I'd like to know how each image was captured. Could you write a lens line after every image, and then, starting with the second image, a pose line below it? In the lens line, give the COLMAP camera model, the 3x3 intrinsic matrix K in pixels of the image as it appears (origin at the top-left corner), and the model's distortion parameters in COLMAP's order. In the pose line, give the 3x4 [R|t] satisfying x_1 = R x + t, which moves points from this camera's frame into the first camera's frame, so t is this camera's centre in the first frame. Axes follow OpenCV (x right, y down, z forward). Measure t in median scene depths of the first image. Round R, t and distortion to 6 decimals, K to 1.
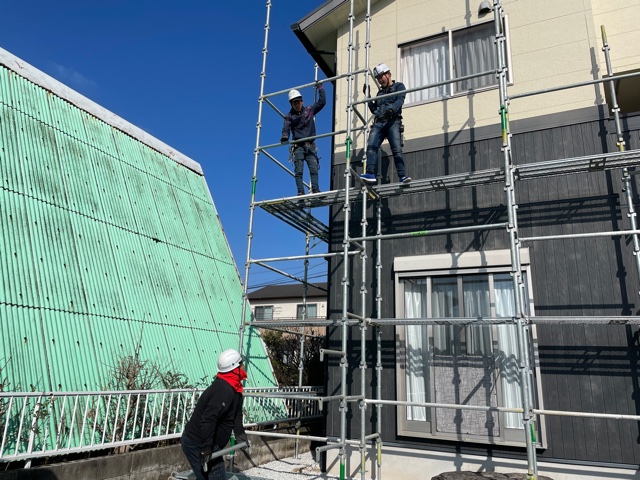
lens RADIAL K [[485.6, 0, 320.0], [0, 485.6, 240.0], [0, 0, 1]] dist [0.109100, -0.165217]
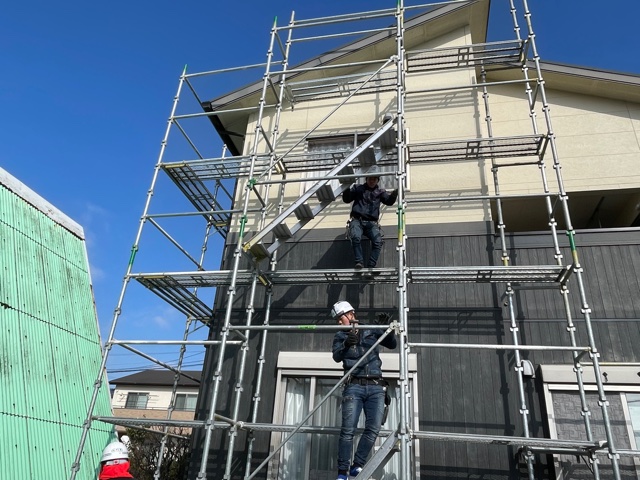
lens RADIAL K [[473.3, 0, 320.0], [0, 473.3, 240.0], [0, 0, 1]] dist [0.005405, -0.004242]
pose [[0.973817, 0.131985, 0.185096, 0.037377], [-0.095034, 0.975996, -0.195960, -0.002201], [-0.206516, 0.173238, 0.962985, 0.104615]]
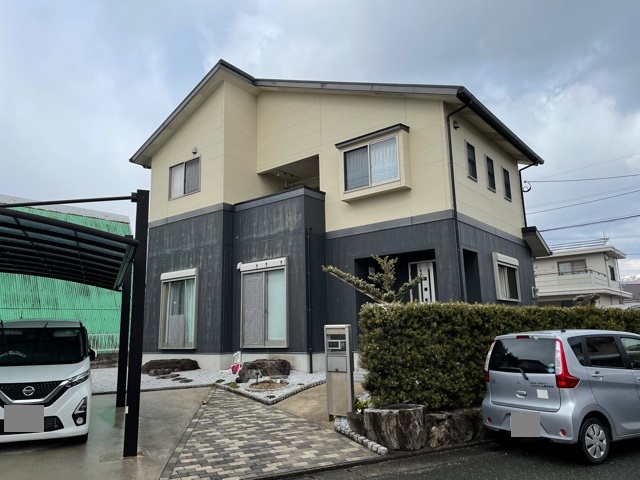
lens RADIAL K [[485.6, 0, 320.0], [0, 485.6, 240.0], [0, 0, 1]] dist [0.109100, -0.165217]
pose [[0.970722, -0.097502, -0.219529, 1.450483], [0.114238, 0.991335, 0.064847, -0.191955], [0.211304, -0.088027, 0.973448, -1.089312]]
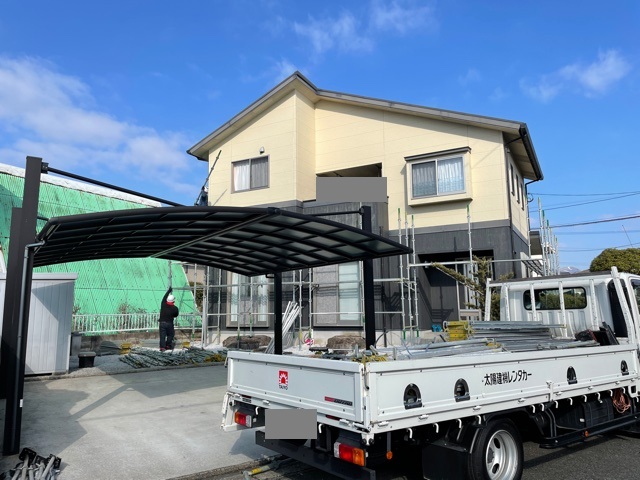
lens RADIAL K [[485.6, 0, 320.0], [0, 485.6, 240.0], [0, 0, 1]] dist [0.109100, -0.165217]
pose [[0.997775, -0.052460, -0.041158, 0.775550], [0.057009, 0.991314, 0.118514, -0.350153], [0.034583, -0.120596, 0.992099, -1.526261]]
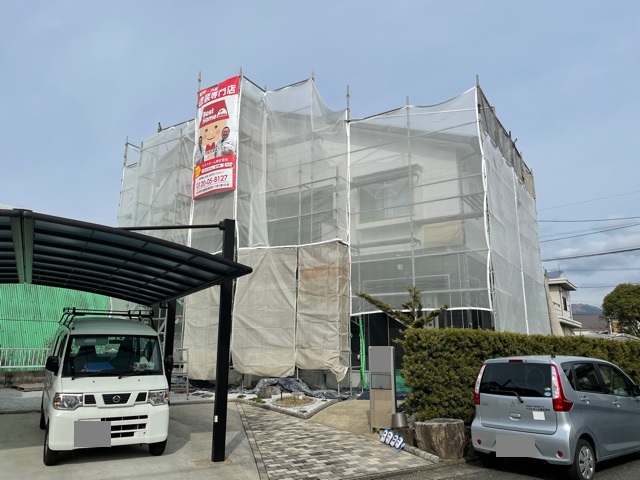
lens RADIAL K [[485.6, 0, 320.0], [0, 485.6, 240.0], [0, 0, 1]] dist [0.109100, -0.165217]
pose [[0.991532, -0.057592, -0.116389, 1.206363], [0.062100, 0.997439, 0.035479, -0.253003], [0.114048, -0.042406, 0.992570, -1.274915]]
